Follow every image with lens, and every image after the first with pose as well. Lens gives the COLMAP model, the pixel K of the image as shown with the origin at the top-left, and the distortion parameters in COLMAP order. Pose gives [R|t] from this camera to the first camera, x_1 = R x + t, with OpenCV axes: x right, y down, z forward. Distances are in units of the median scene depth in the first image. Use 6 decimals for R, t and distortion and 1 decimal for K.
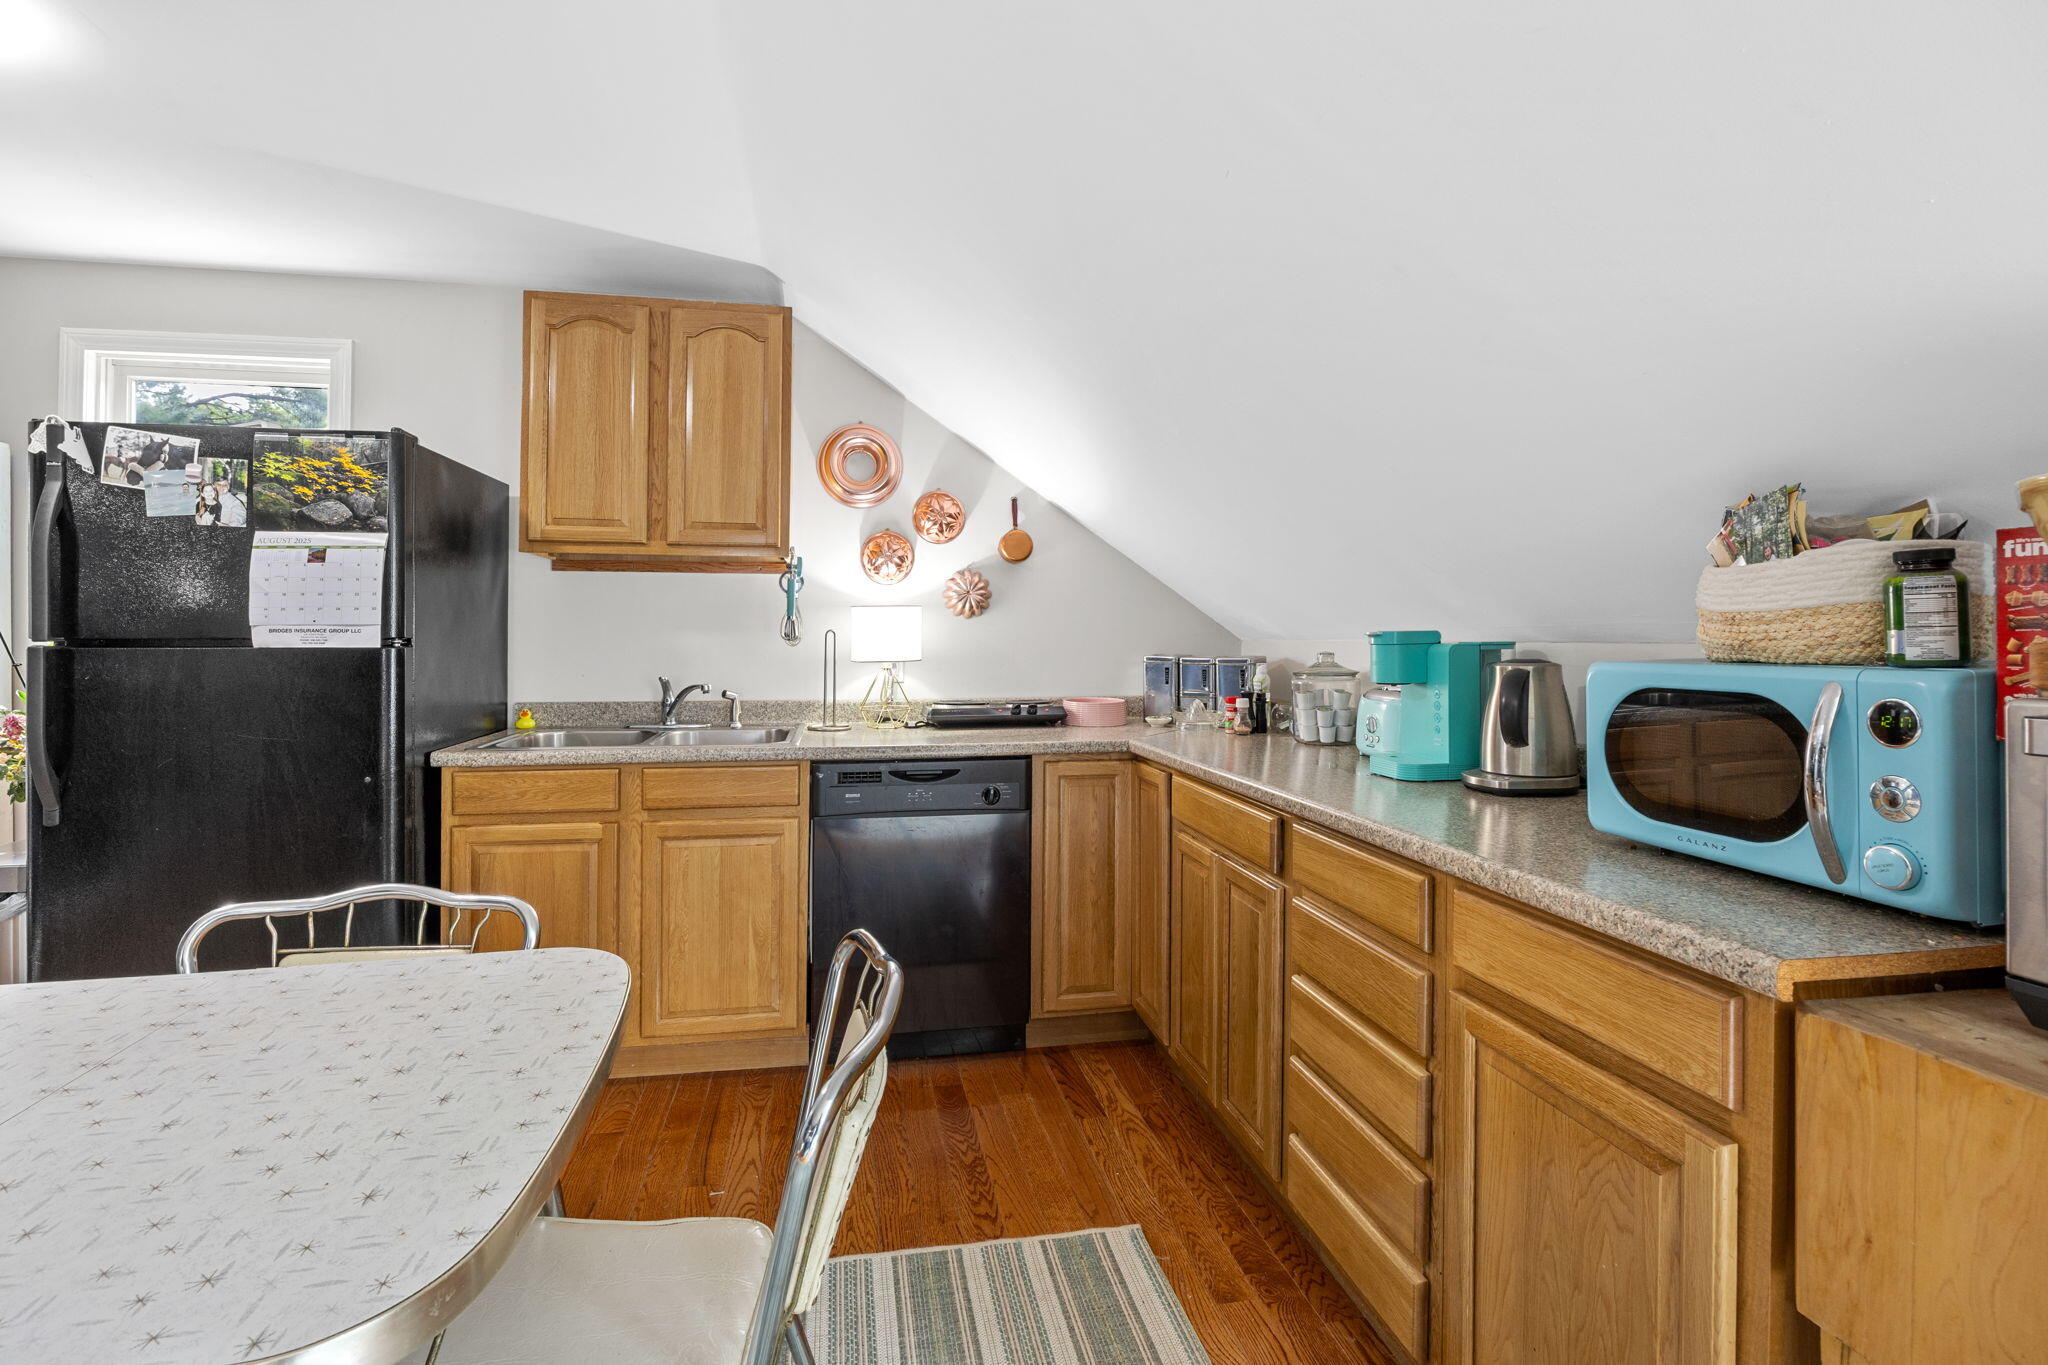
lens RADIAL K [[925.9, 0, 998.1], [0, 925.9, 637.8], [0, 0, 1]] dist [-0.003118, -0.000451]
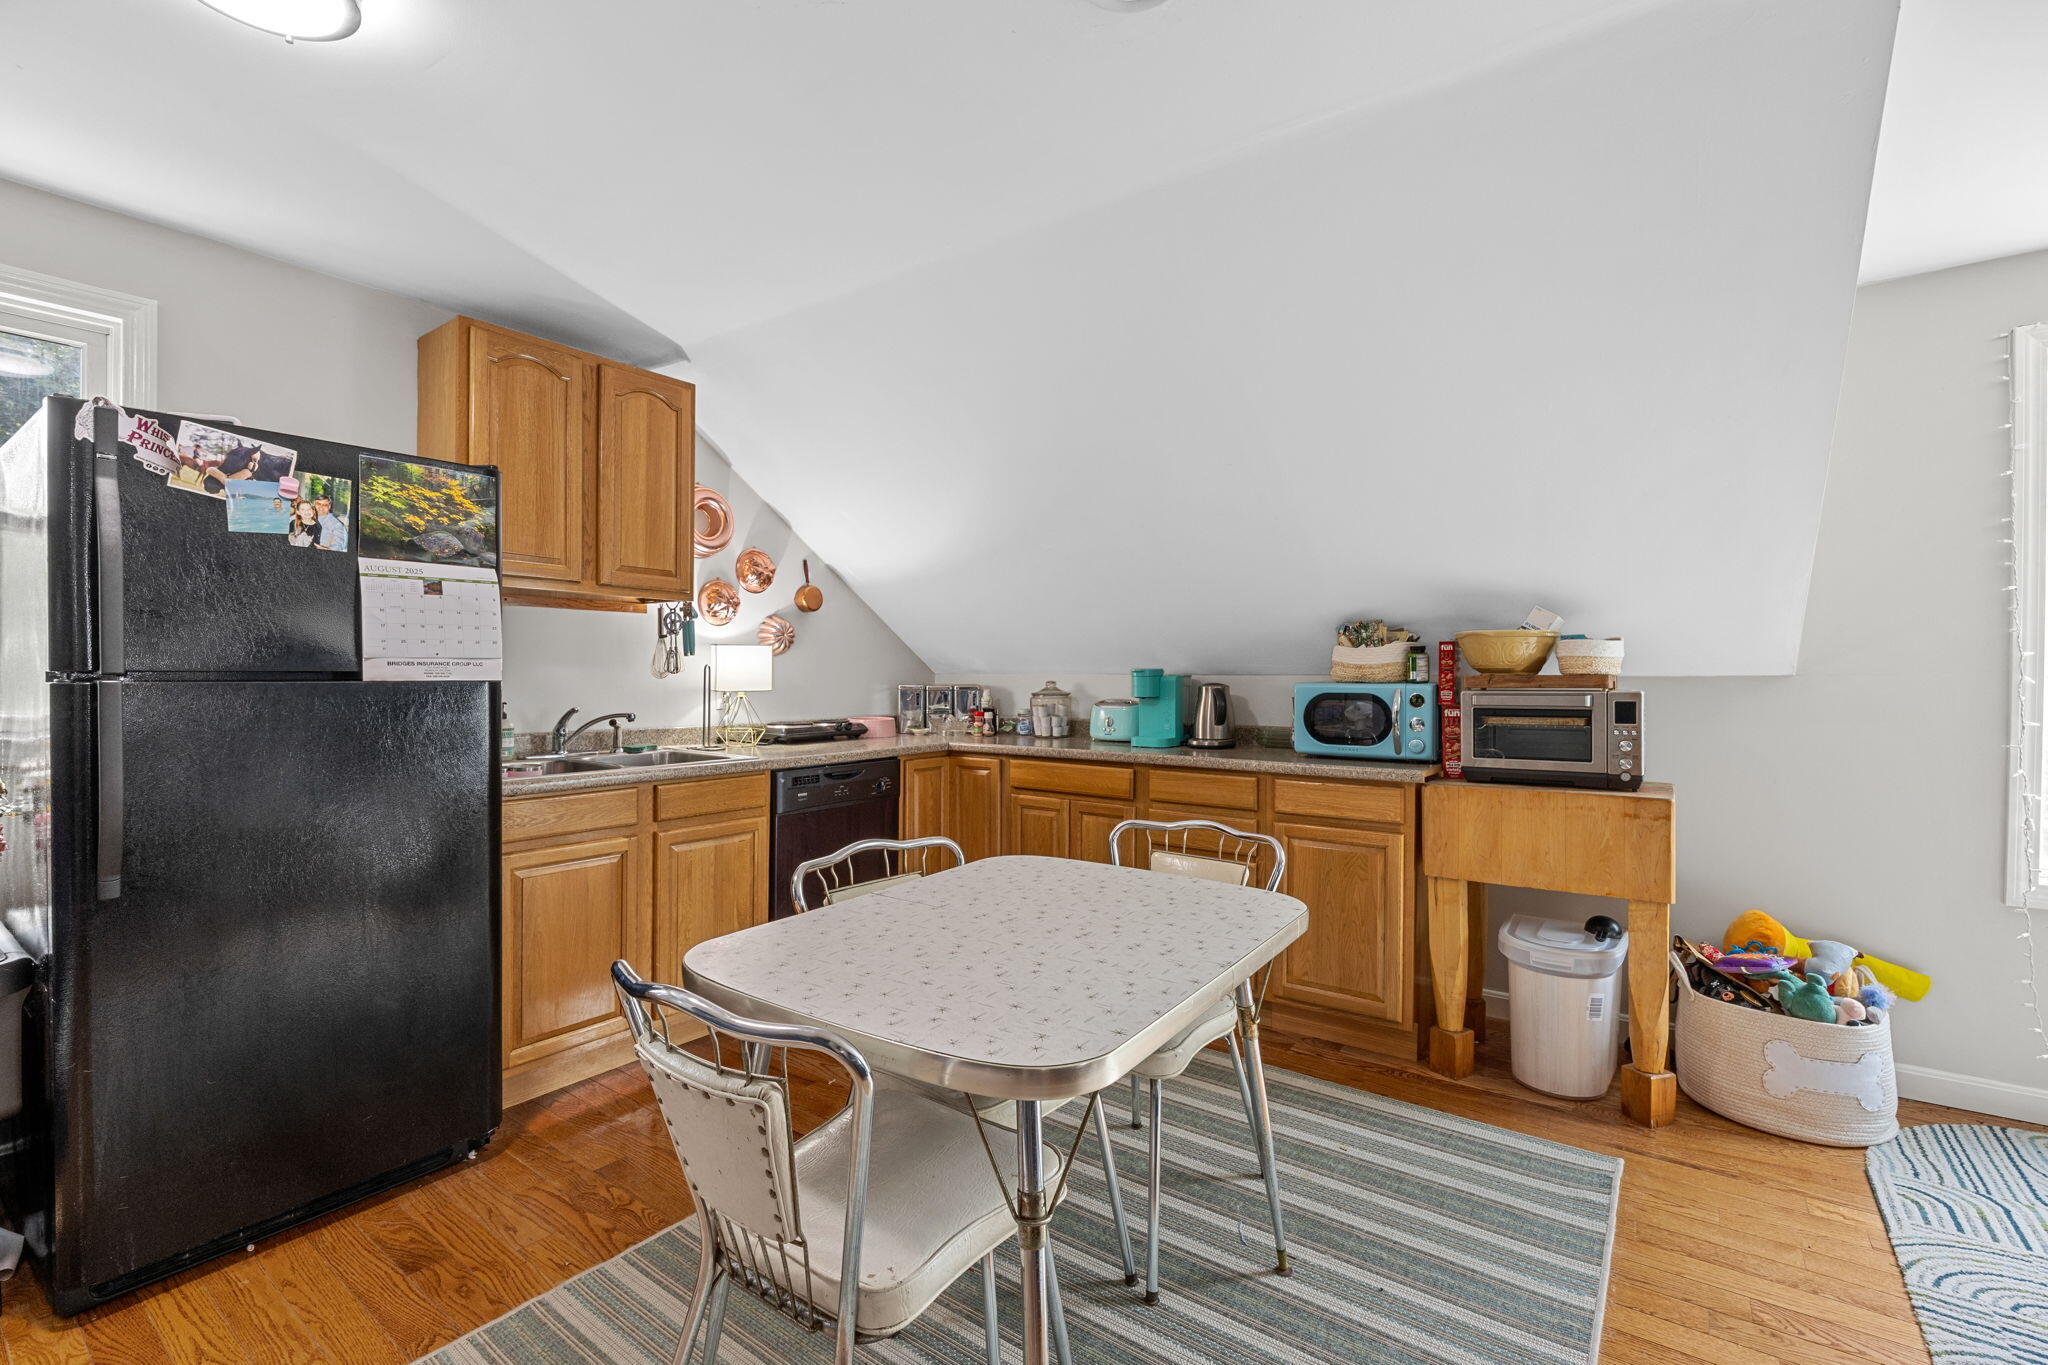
lens RADIAL K [[896.6, 0, 1024.0], [0, 896.6, 682.5], [0, 0, 1]] dist [-0.000152, 0.000155]
pose [[0.722028, -0.005950, 0.691839, -0.955090], [-0.003497, 0.999919, 0.012249, -0.001406], [-0.691855, -0.011263, 0.721948, -0.129906]]
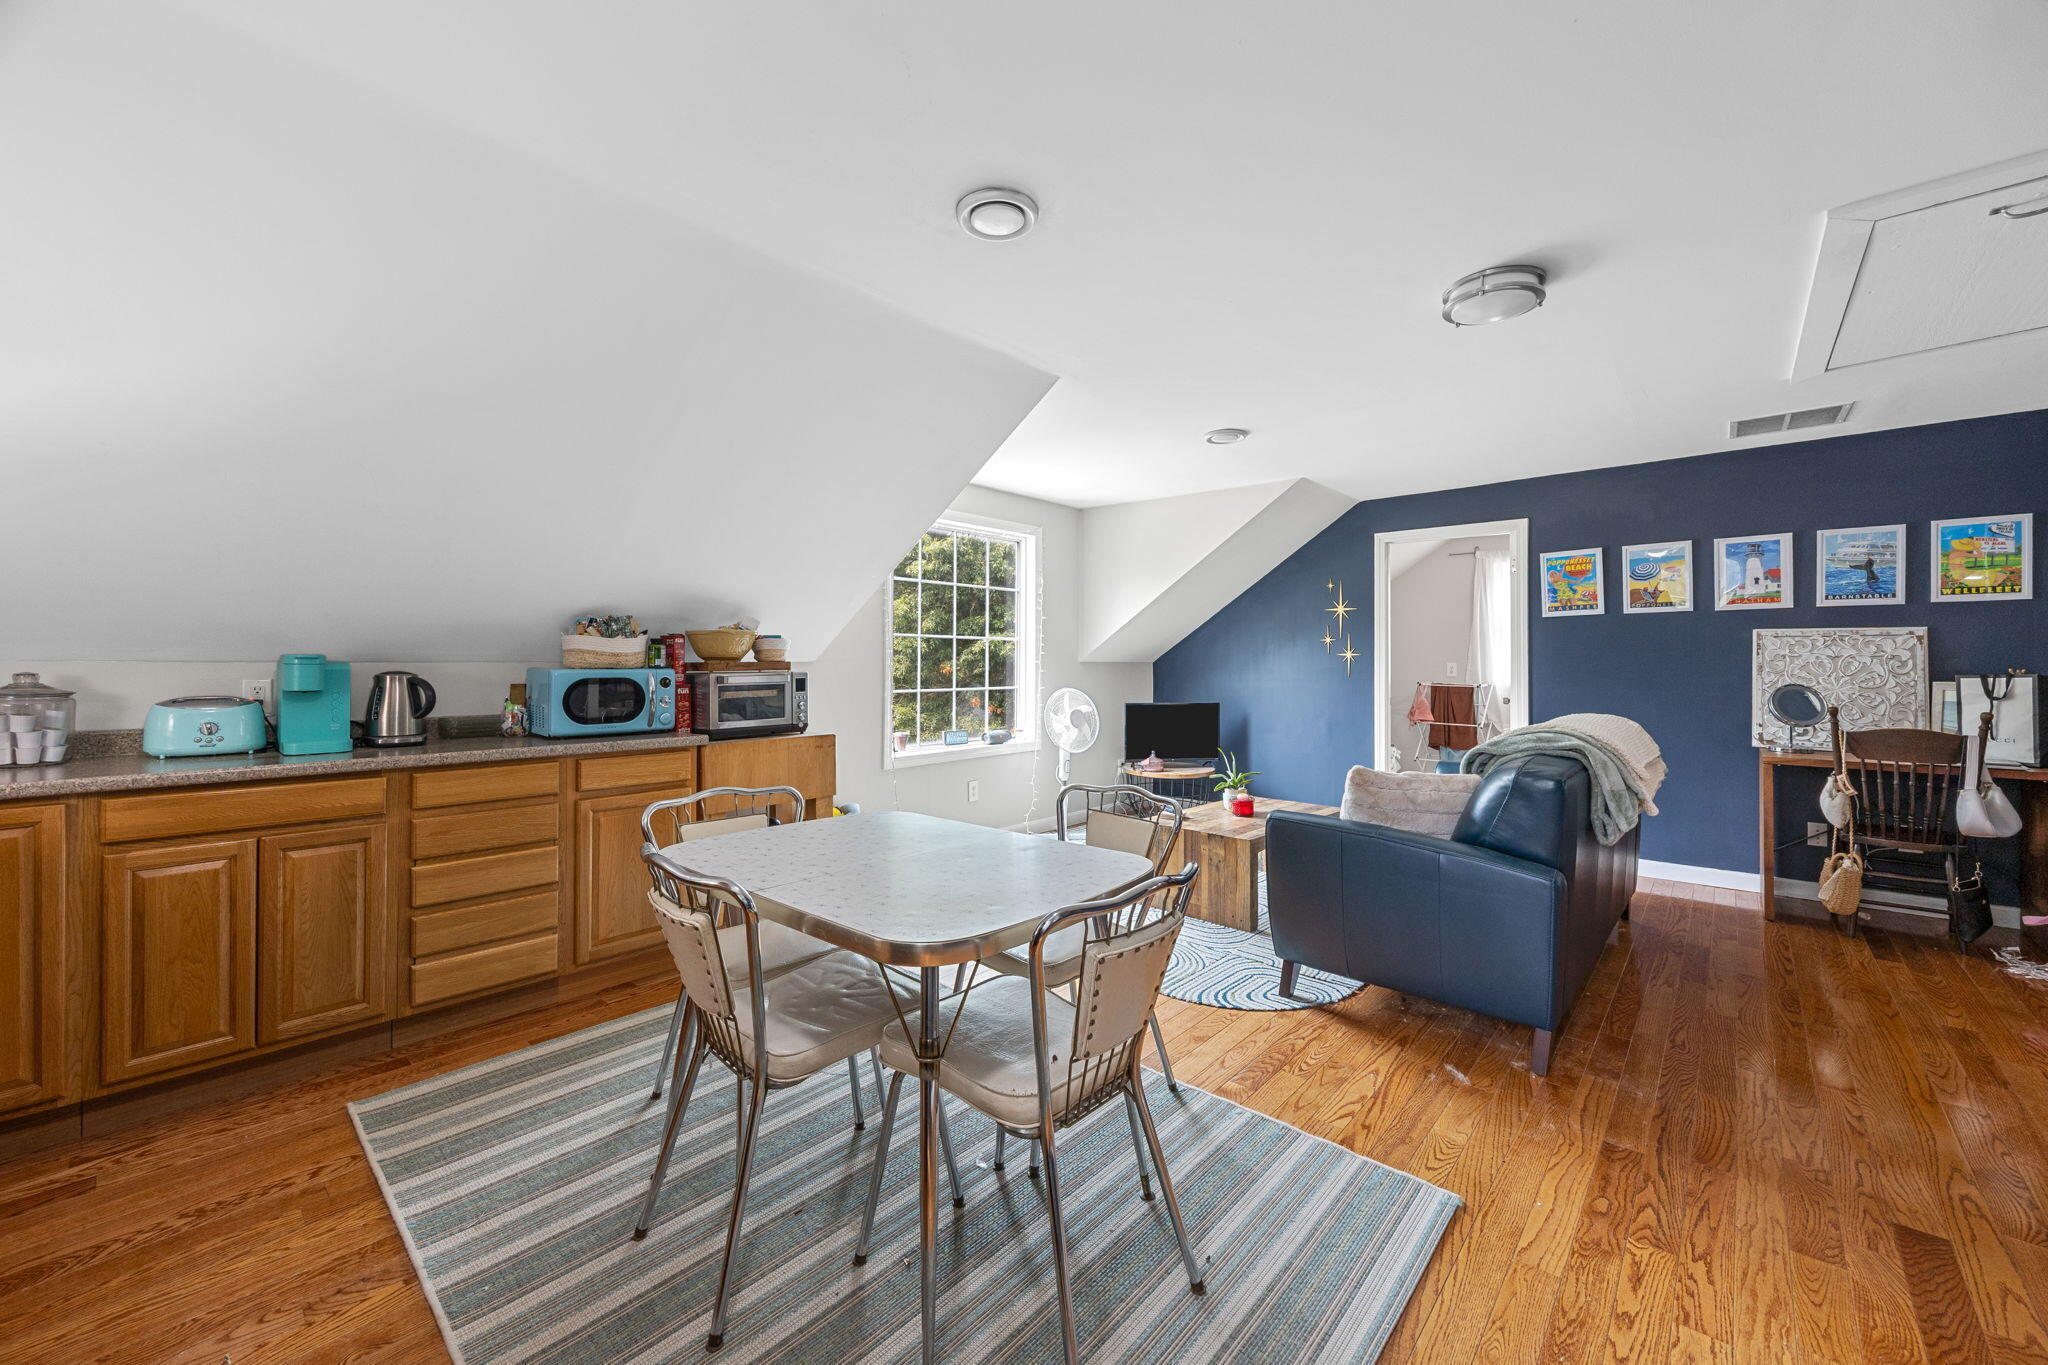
lens RADIAL K [[784.2, 0, 1015.0], [0, 784.2, 669.6], [0, 0, 1]] dist [-0.001042, -0.000030]
pose [[-0.608245, -0.009843, 0.793689, -1.179007], [-0.004420, 0.999950, 0.009013, 0.000073], [-0.793737, 0.001974, -0.608258, 0.829939]]
